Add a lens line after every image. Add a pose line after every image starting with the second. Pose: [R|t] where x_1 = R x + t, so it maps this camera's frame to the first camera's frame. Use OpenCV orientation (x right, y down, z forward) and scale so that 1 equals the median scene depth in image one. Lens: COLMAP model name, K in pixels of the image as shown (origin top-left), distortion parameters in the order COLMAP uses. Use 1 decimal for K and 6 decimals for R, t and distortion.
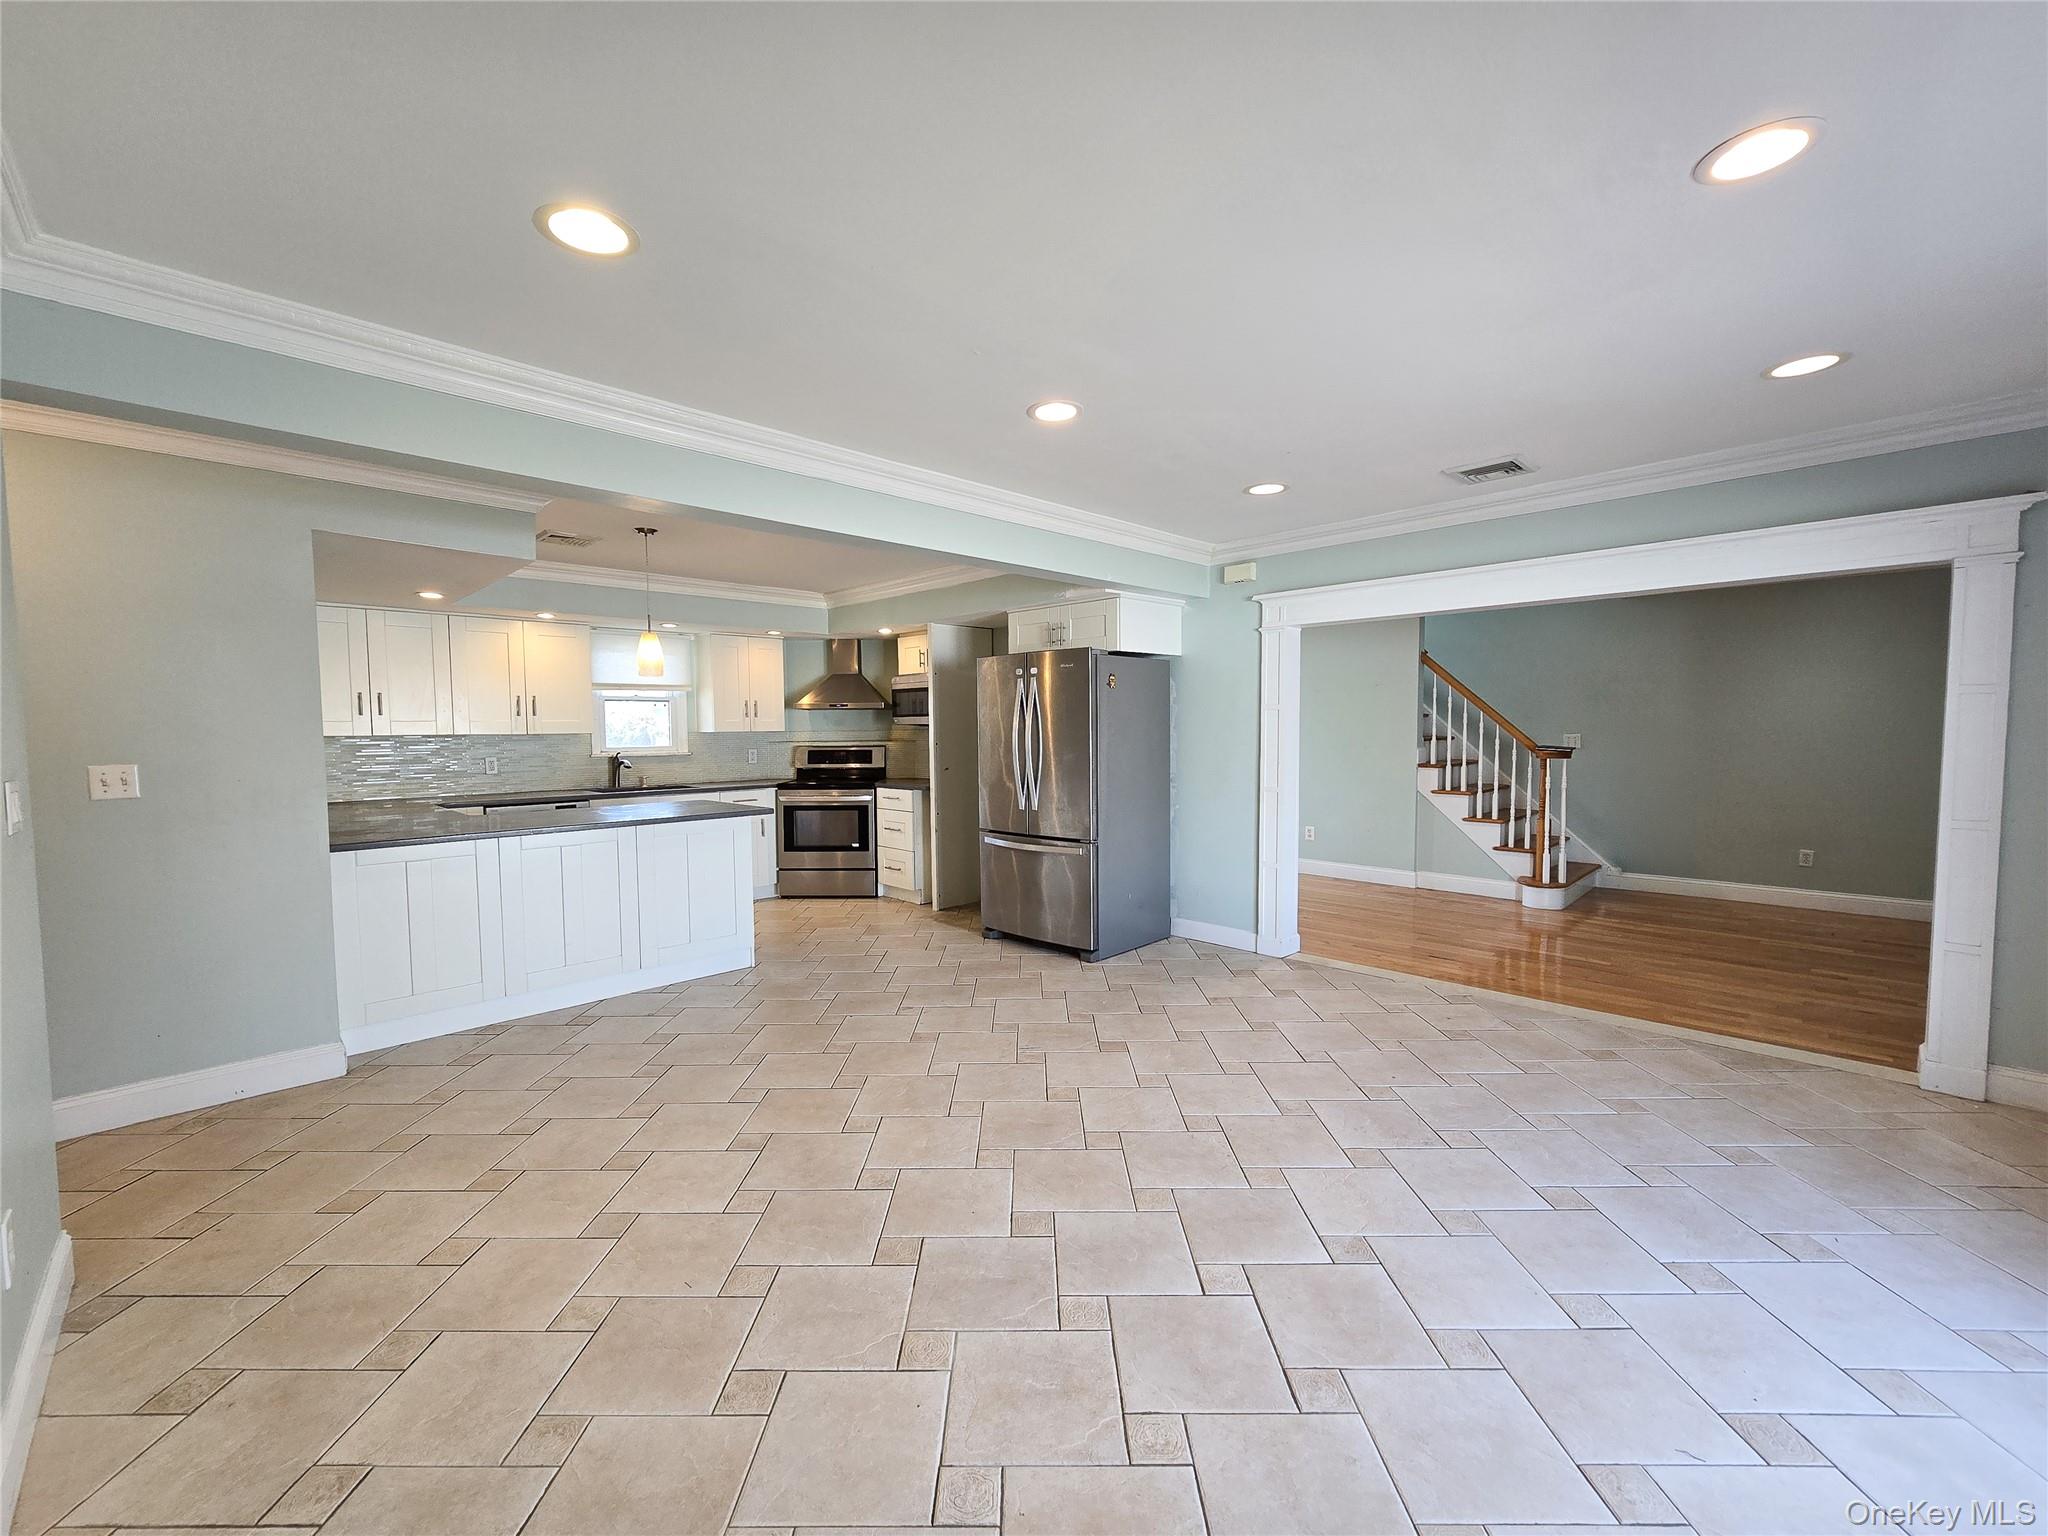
lens RADIAL K [[842.8, 0, 1027.3], [0, 842.8, 771.4], [0, 0, 1]] dist [-0.002594, 0.000094]
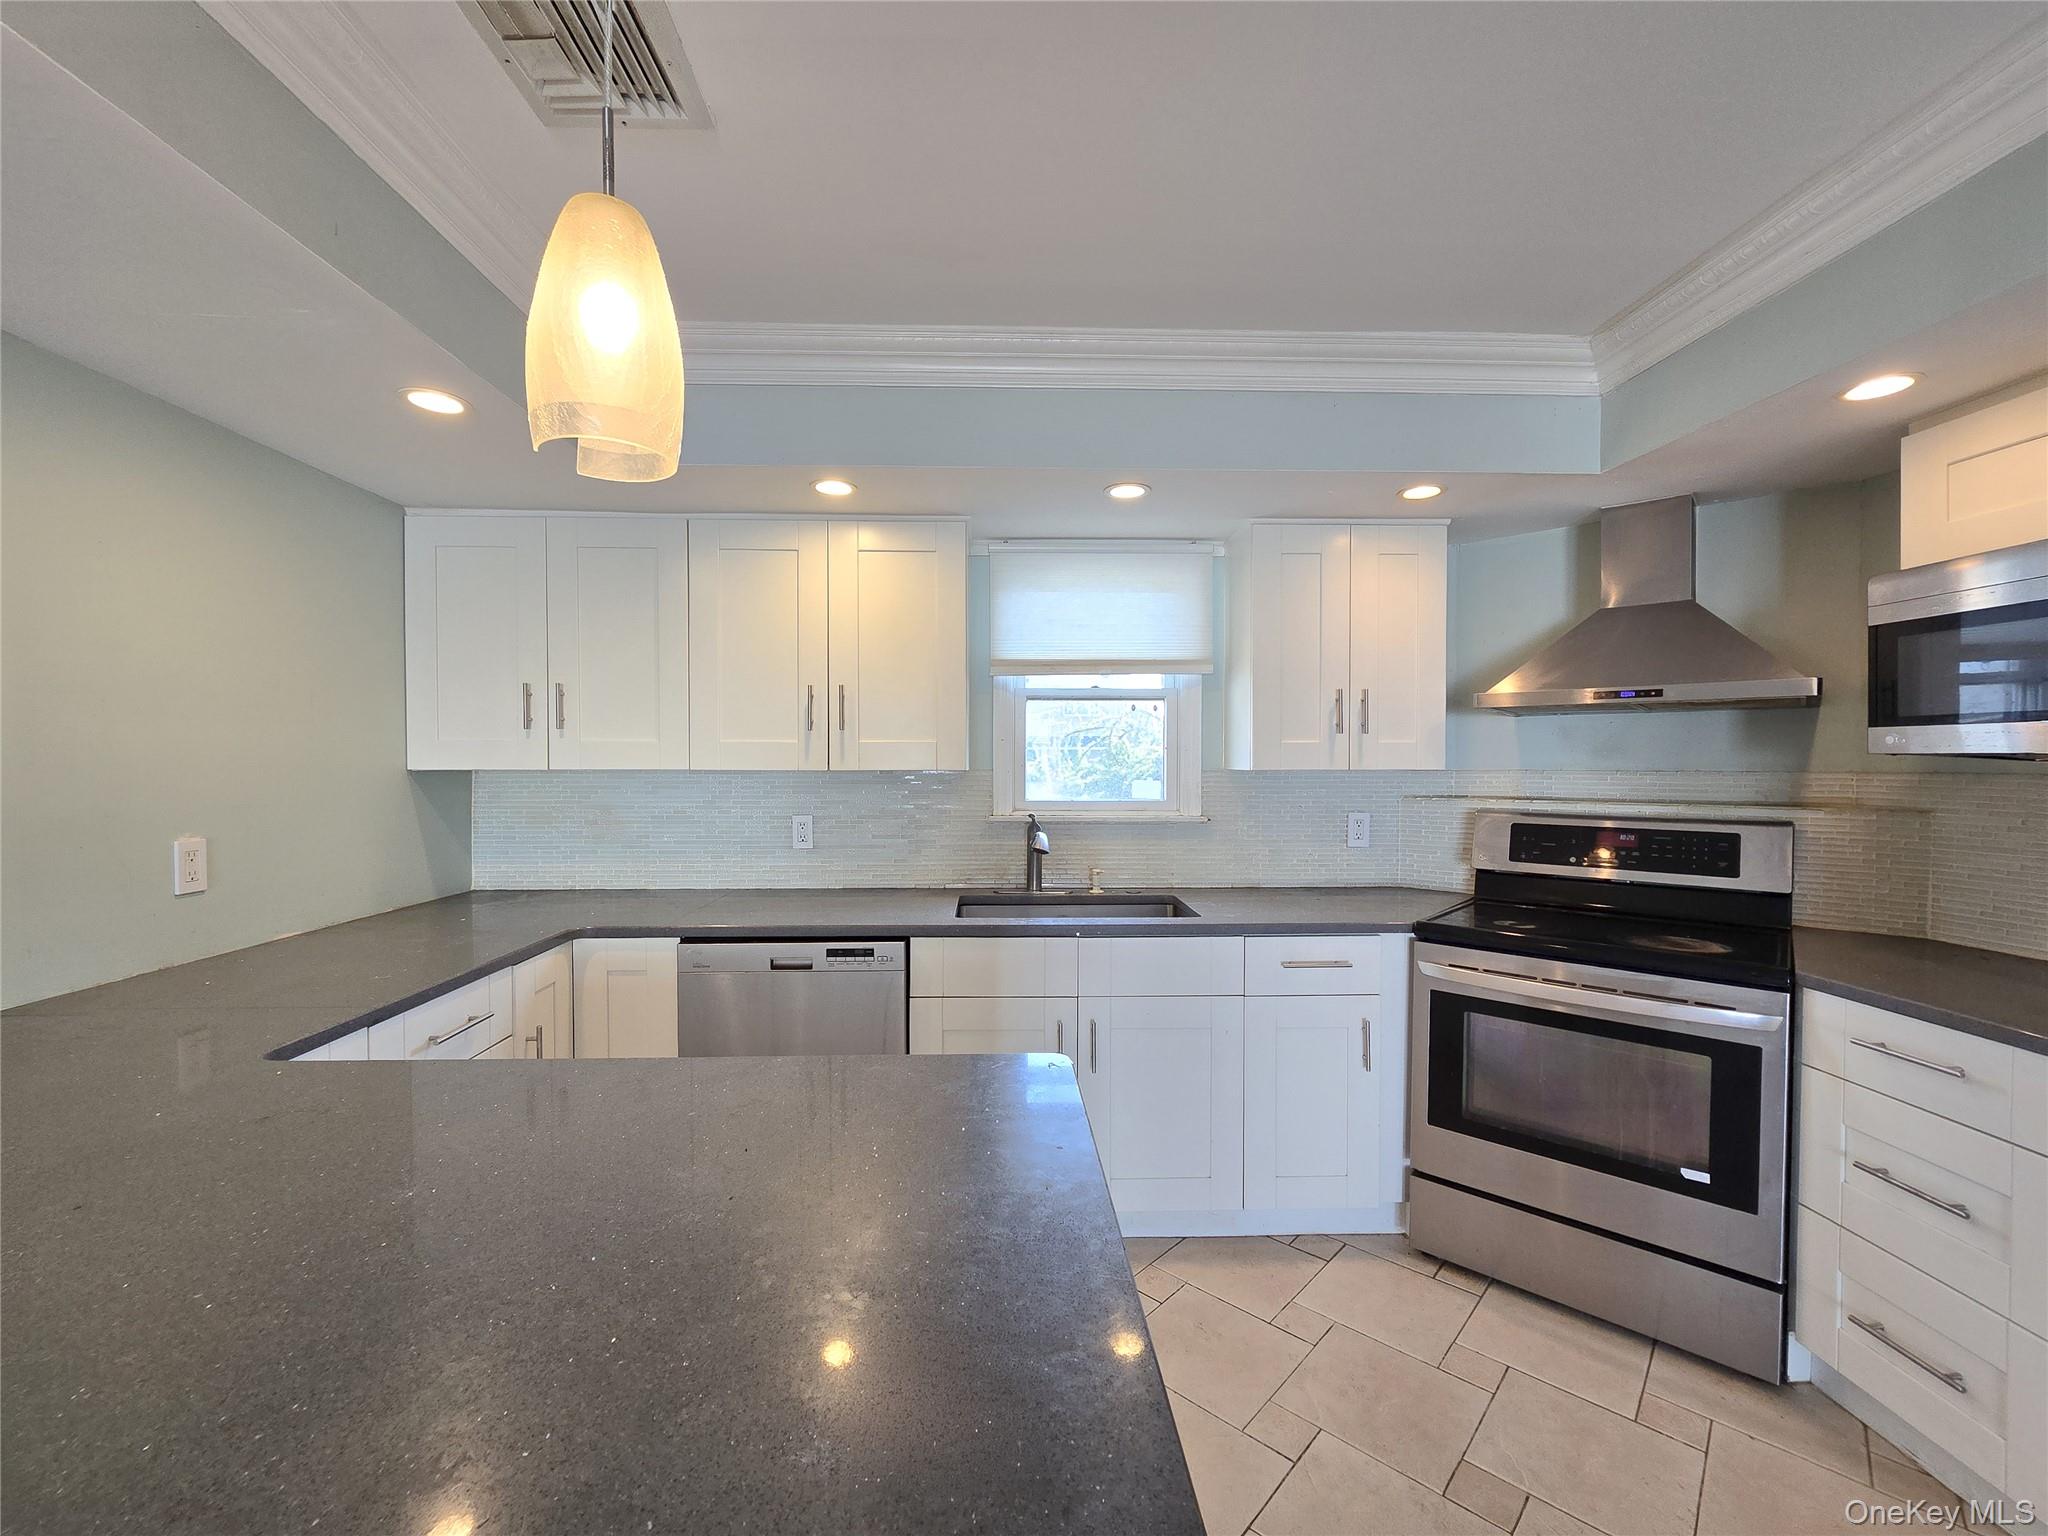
lens RADIAL K [[844.1, 0, 1018.6], [0, 844.1, 775.5], [0, 0, 1]] dist [-0.001082, -0.001422]
pose [[0.728676, 0.022397, -0.684492, -0.178588], [-0.043178, 0.998979, -0.013278, -0.034153], [0.683496, 0.039230, 0.728900, 0.630977]]
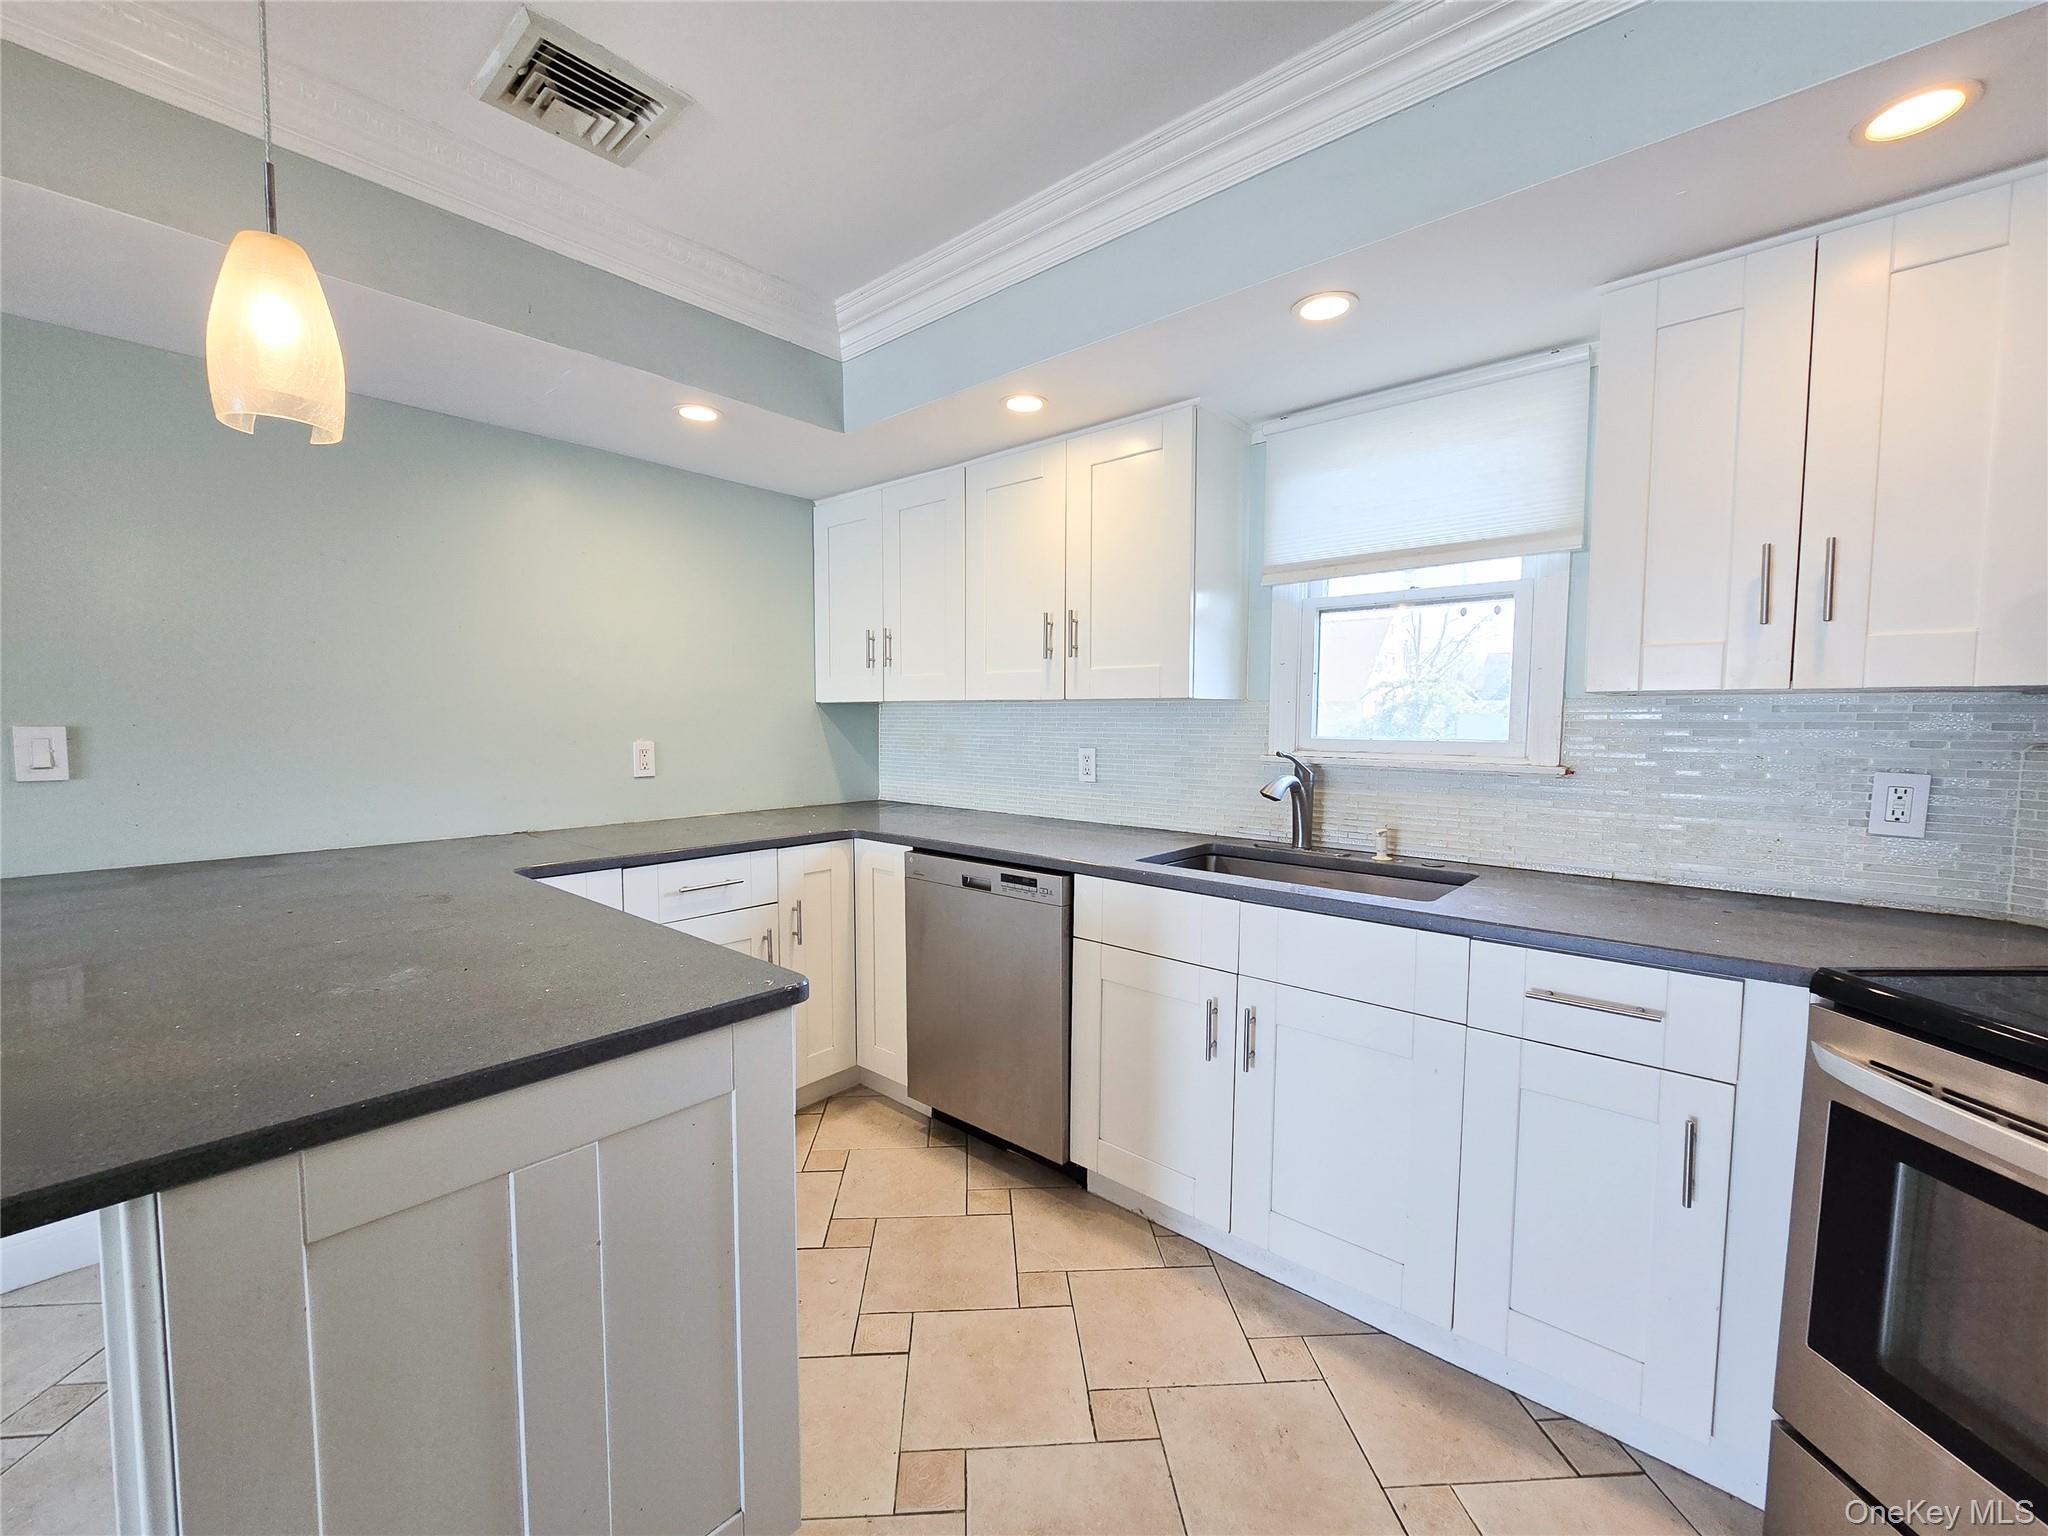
lens RADIAL K [[844.1, 0, 1018.6], [0, 844.1, 775.5], [0, 0, 1]] dist [-0.001082, -0.001422]
pose [[0.060035, 0.079803, -0.995001, -0.127916], [-0.057104, 0.995441, 0.076393, -0.031670], [0.996562, 0.052232, 0.064319, 0.809846]]
